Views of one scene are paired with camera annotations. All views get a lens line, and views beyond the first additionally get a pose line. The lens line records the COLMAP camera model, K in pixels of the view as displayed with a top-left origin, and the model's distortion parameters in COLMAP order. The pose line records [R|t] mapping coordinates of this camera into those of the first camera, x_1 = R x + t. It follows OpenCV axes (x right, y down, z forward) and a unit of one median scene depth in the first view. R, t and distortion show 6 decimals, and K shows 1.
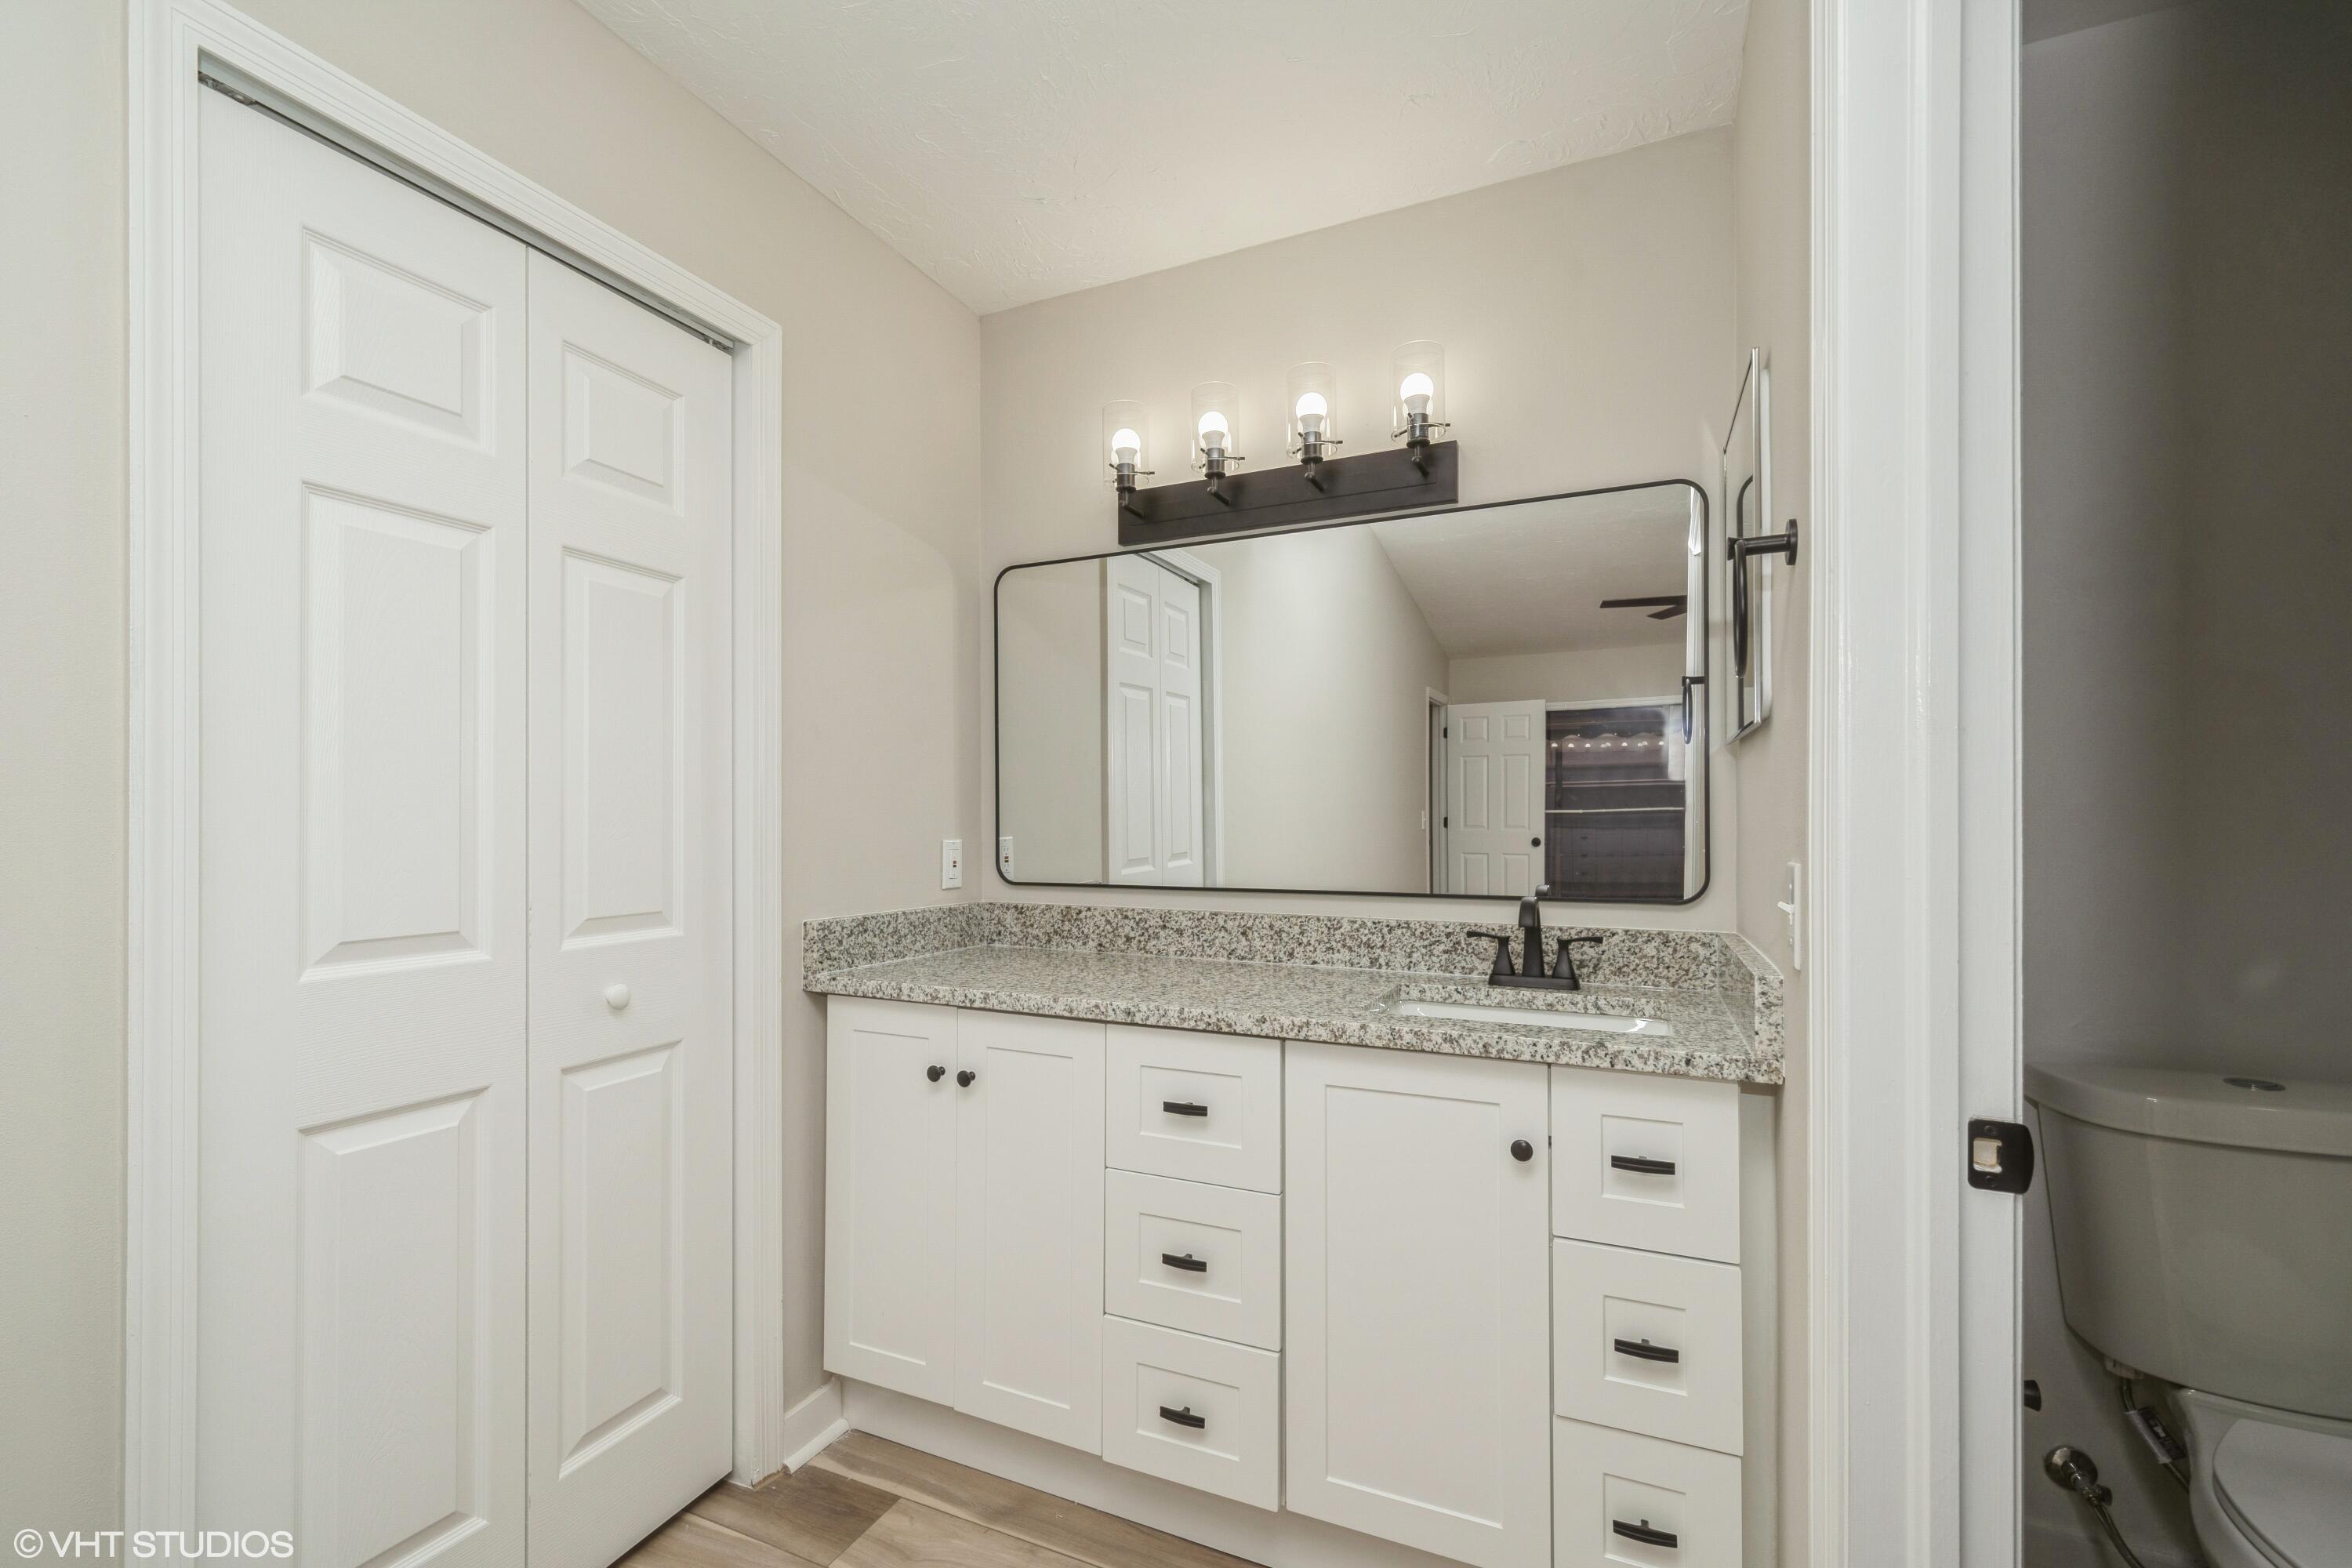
lens RADIAL K [[975.3, 0, 1177.1], [0, 975.3, 797.9], [0, 0, 1]] dist [-0.000638, -0.000011]
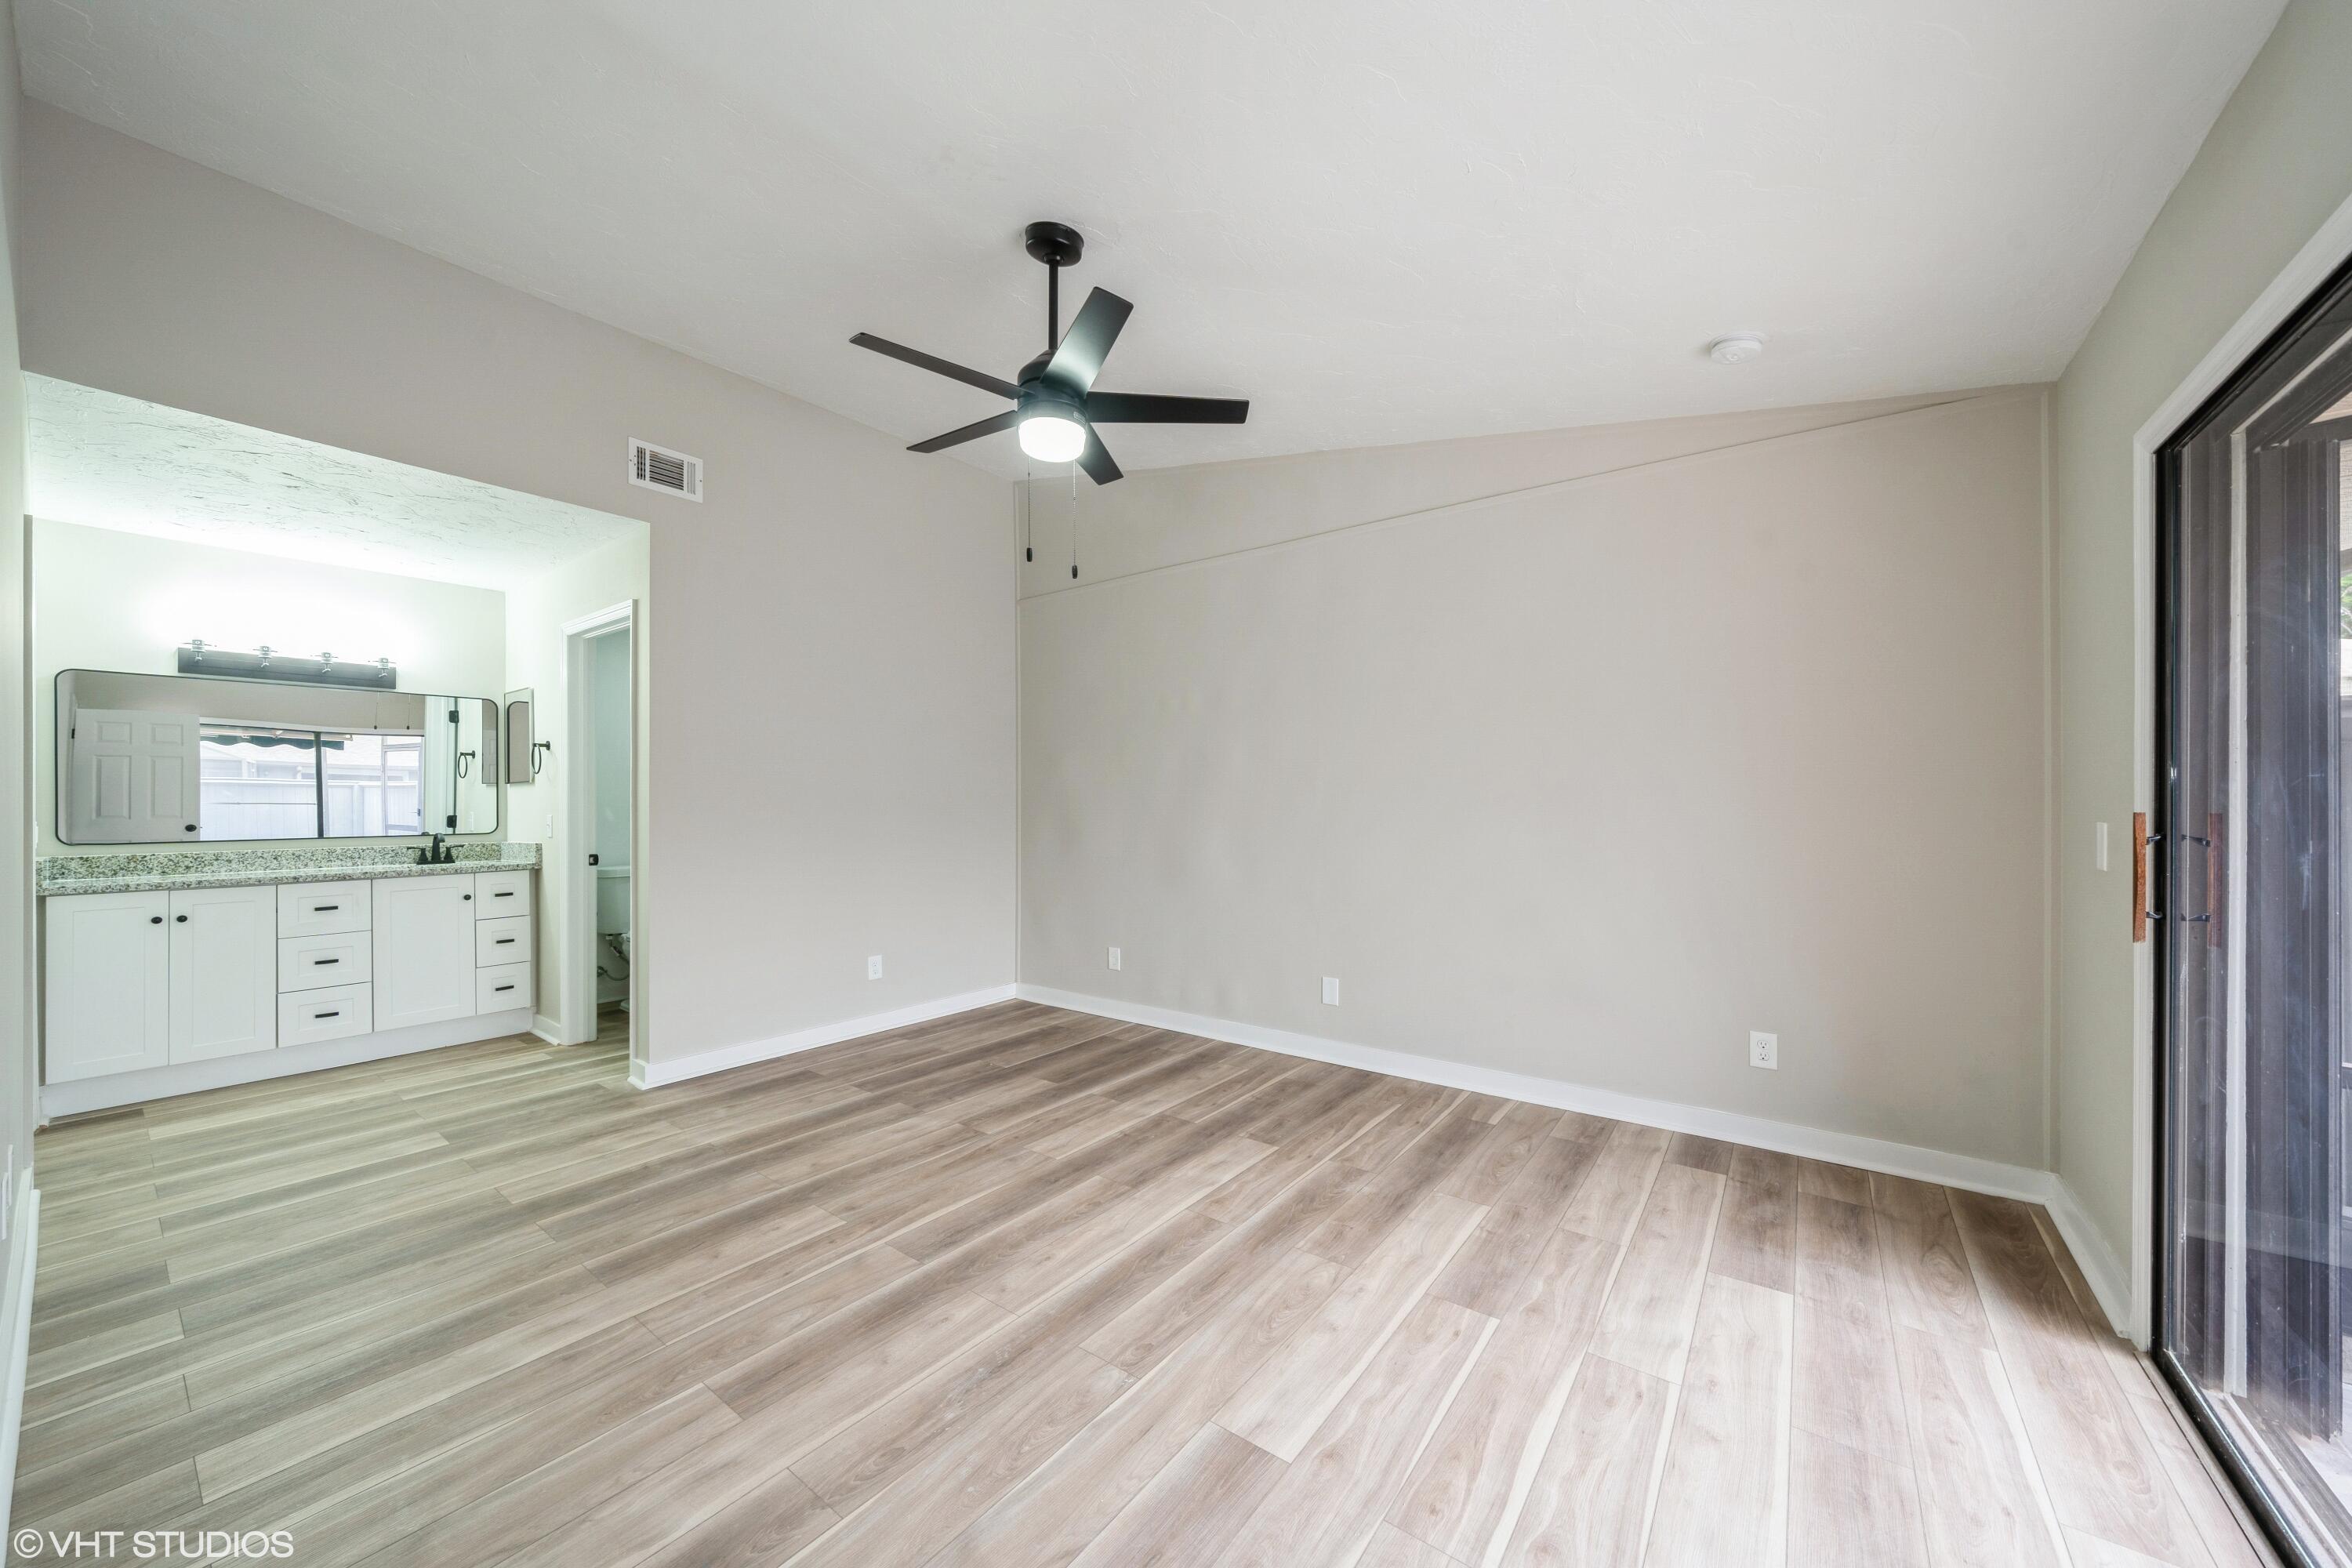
lens RADIAL K [[841.6, 0, 1195.1], [0, 841.6, 802.2], [0, 0, 1]] dist [-0.002807, -0.000048]
pose [[0.194430, 0.001401, 0.980915, -1.656024], [-0.008643, 0.999963, 0.000285, -0.012970], [-0.980878, -0.008534, 0.194435, -1.715929]]
